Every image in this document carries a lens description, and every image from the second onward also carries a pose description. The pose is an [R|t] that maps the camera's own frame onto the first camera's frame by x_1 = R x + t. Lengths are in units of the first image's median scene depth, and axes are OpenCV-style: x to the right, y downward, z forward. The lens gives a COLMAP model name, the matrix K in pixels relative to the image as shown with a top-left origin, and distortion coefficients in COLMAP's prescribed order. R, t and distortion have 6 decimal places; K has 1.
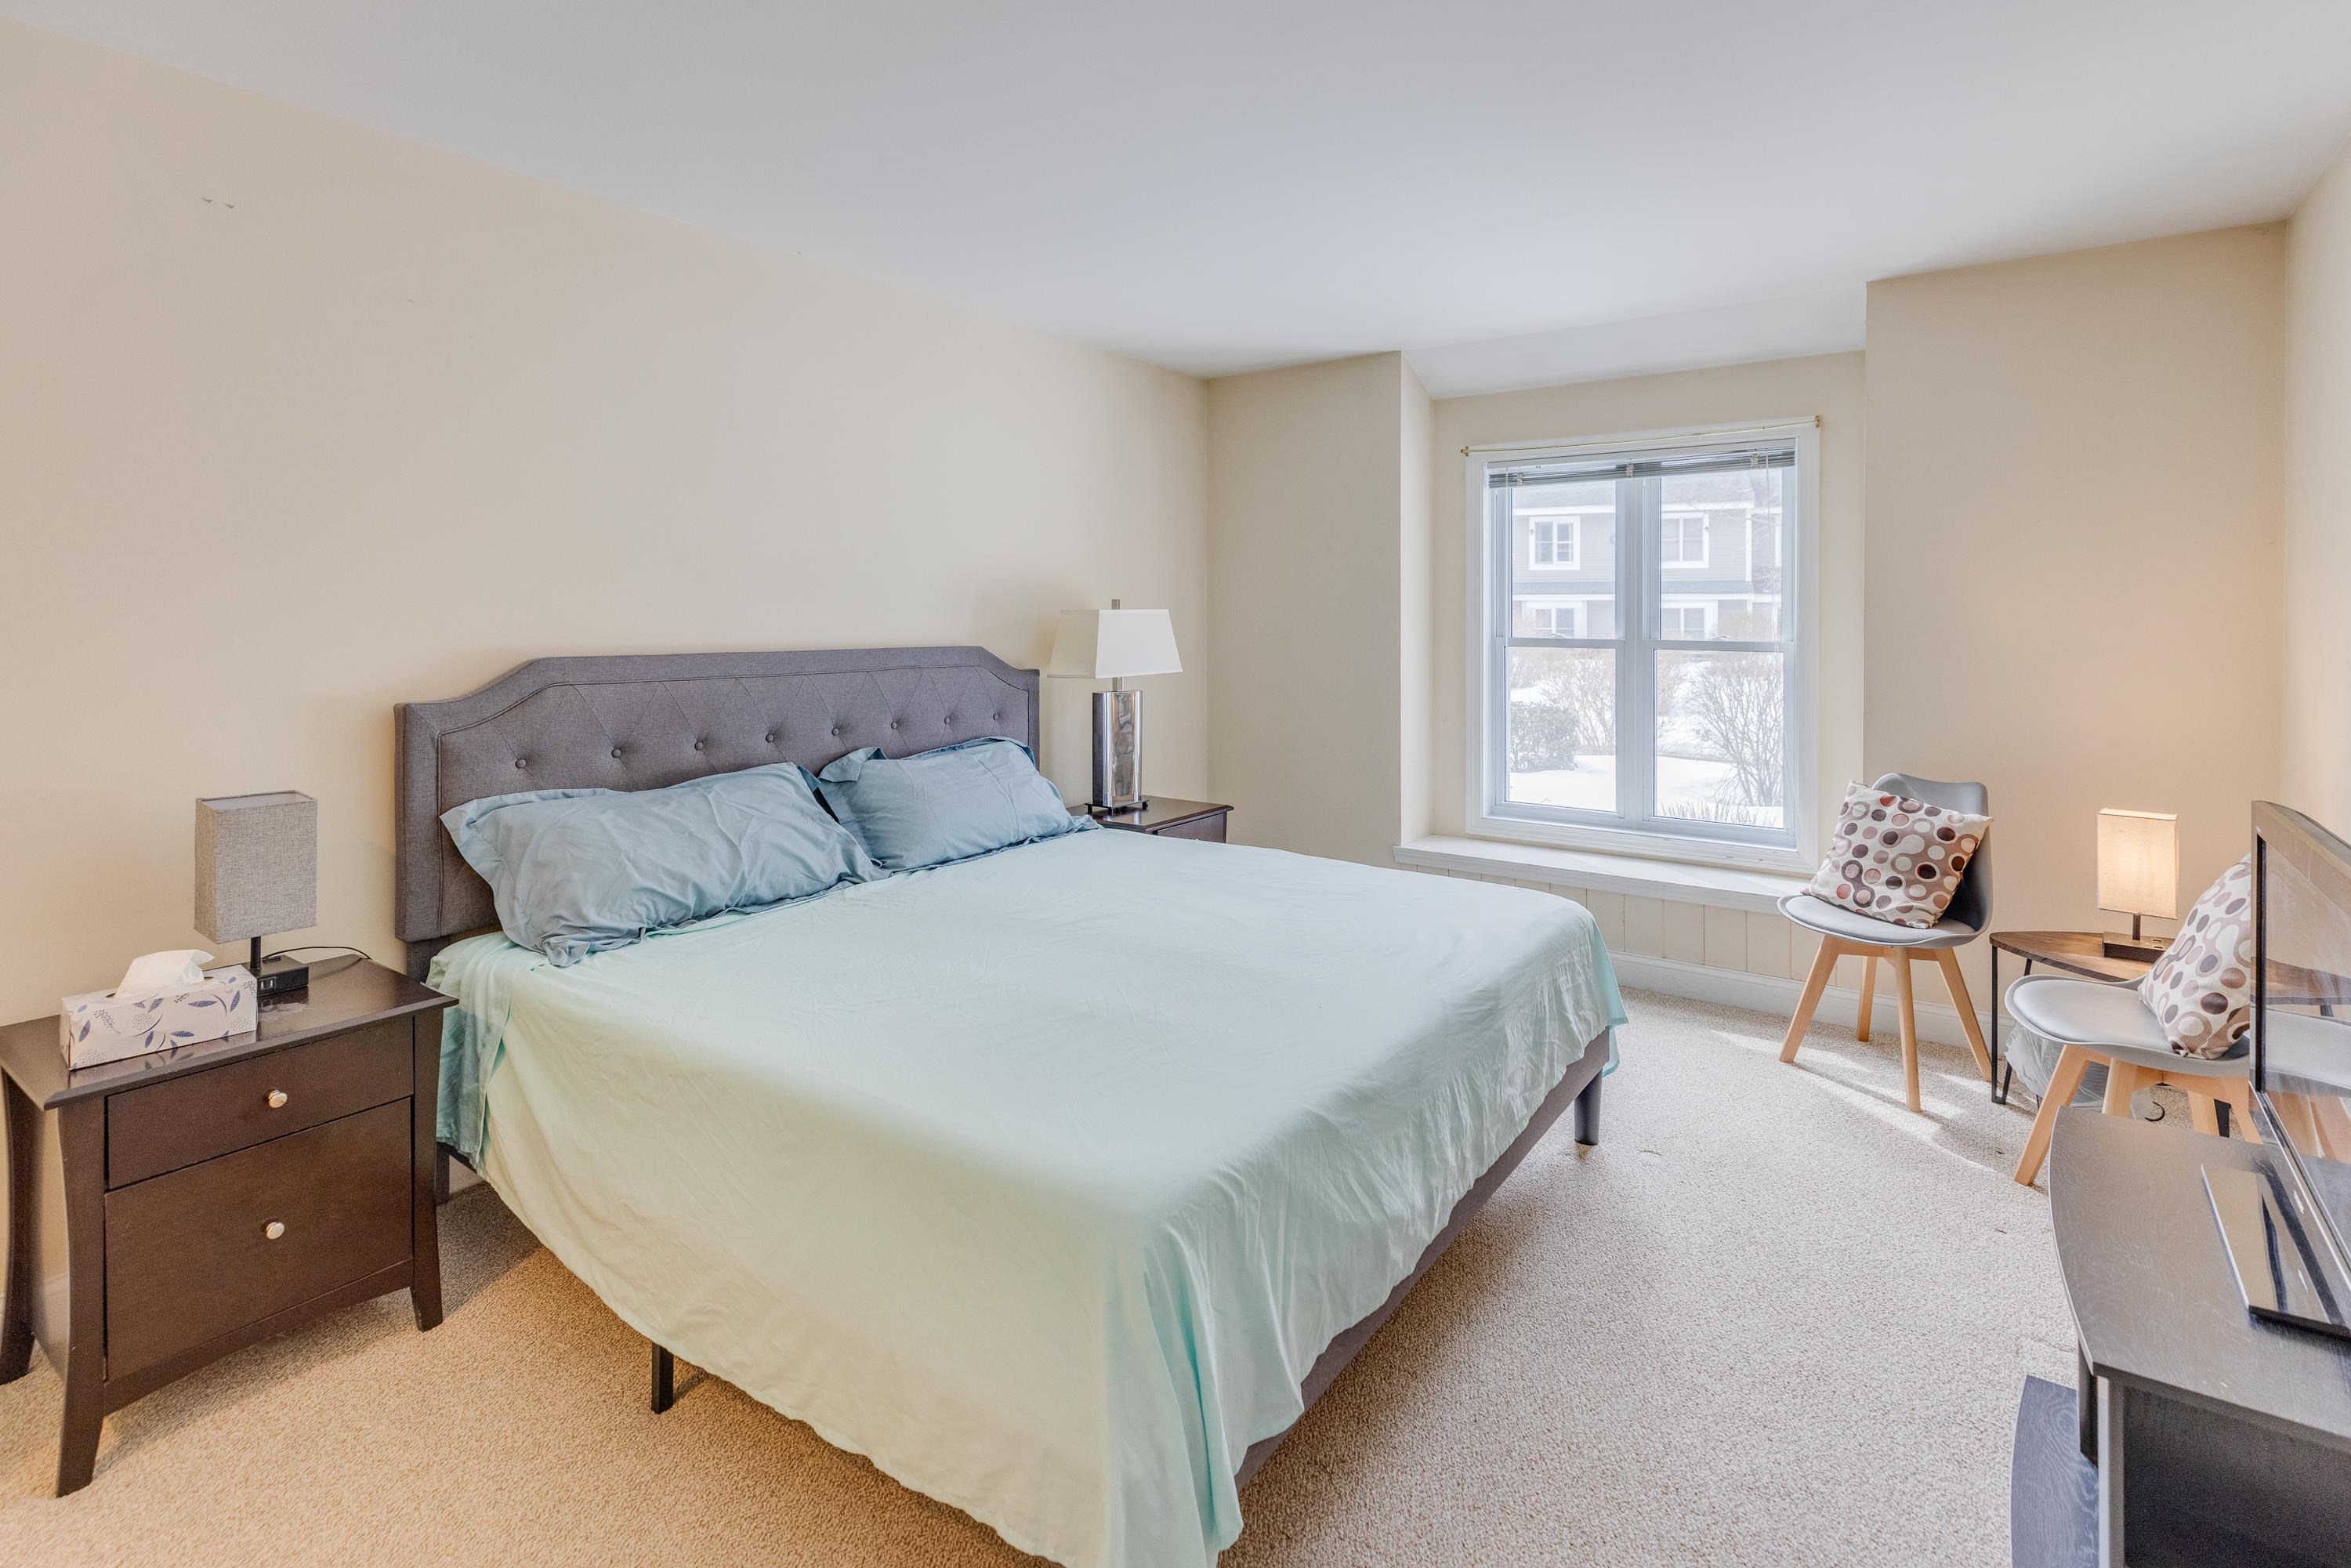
lens RADIAL K [[1158.5, 0, 1181.9], [0, 1158.5, 634.2], [0, 0, 1]] dist [0.004277, 0.000122]
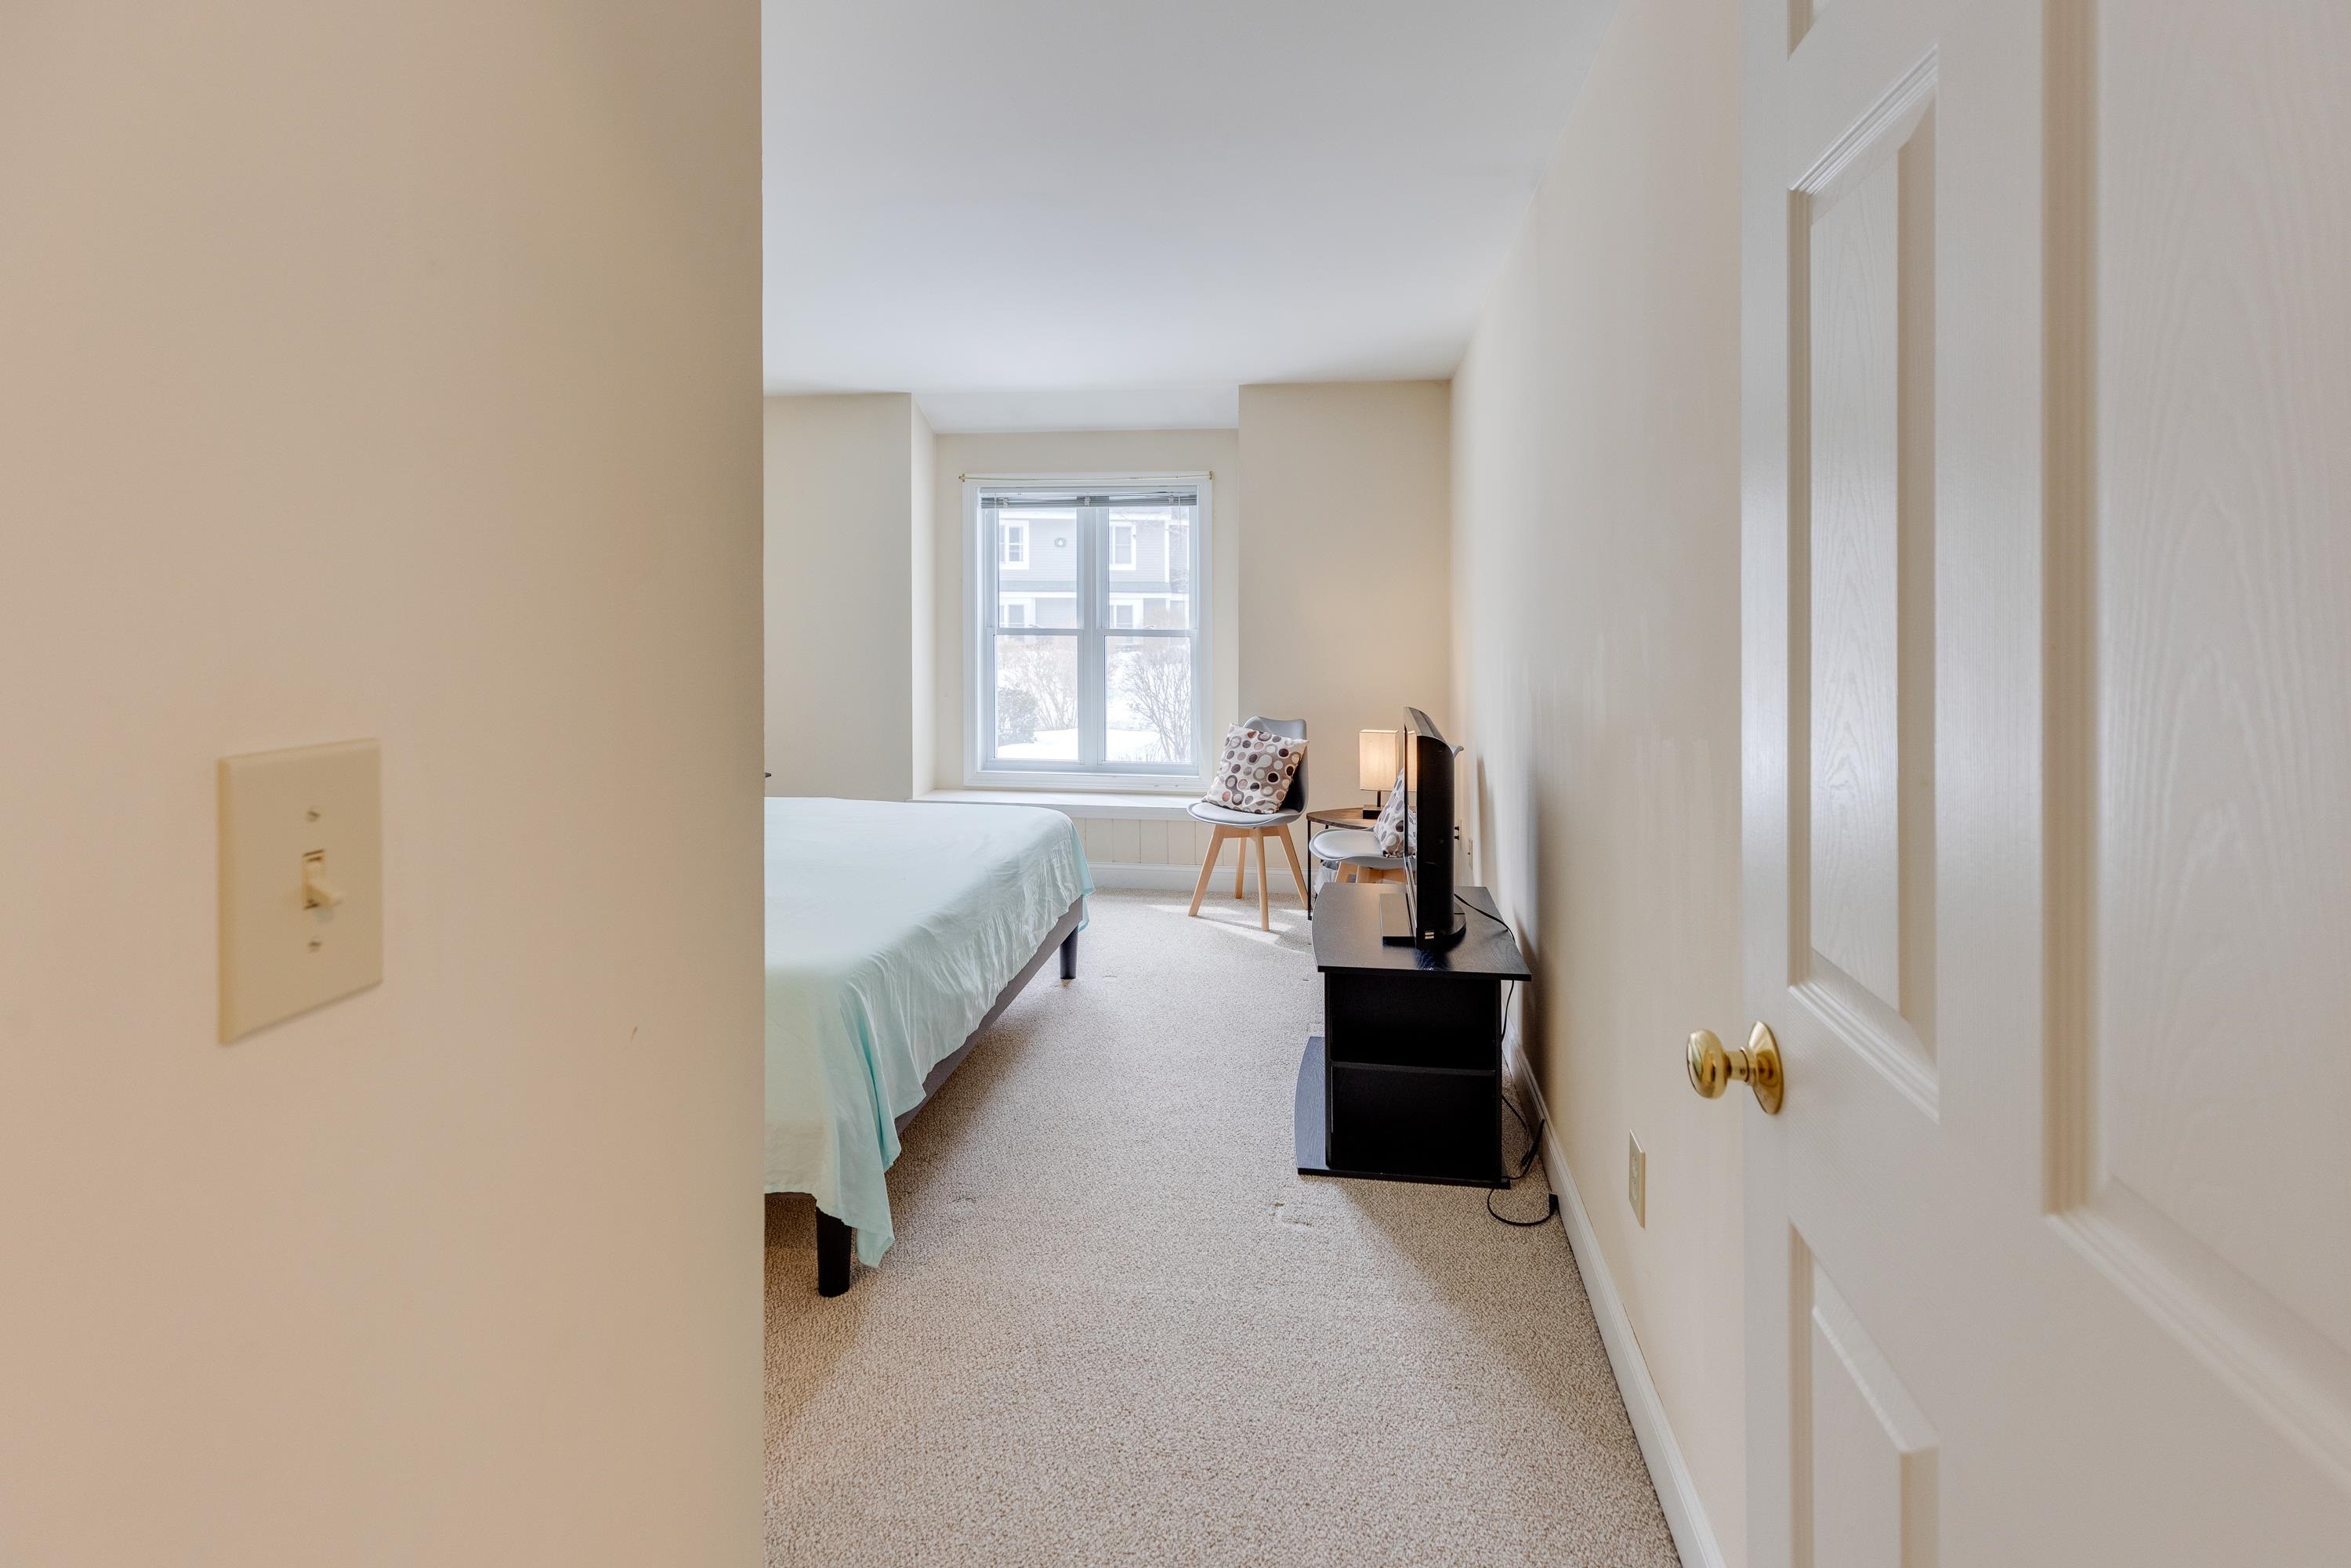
lens RADIAL K [[1100.0, 0, 1195.7], [0, 1100.0, 621.2], [0, 0, 1]] dist [-0.000725, -0.000035]
pose [[0.886826, -0.001275, 0.462101, -0.118974], [0.004419, 0.999974, -0.005722, 0.005439], [-0.462082, 0.007116, 0.886809, -0.240479]]
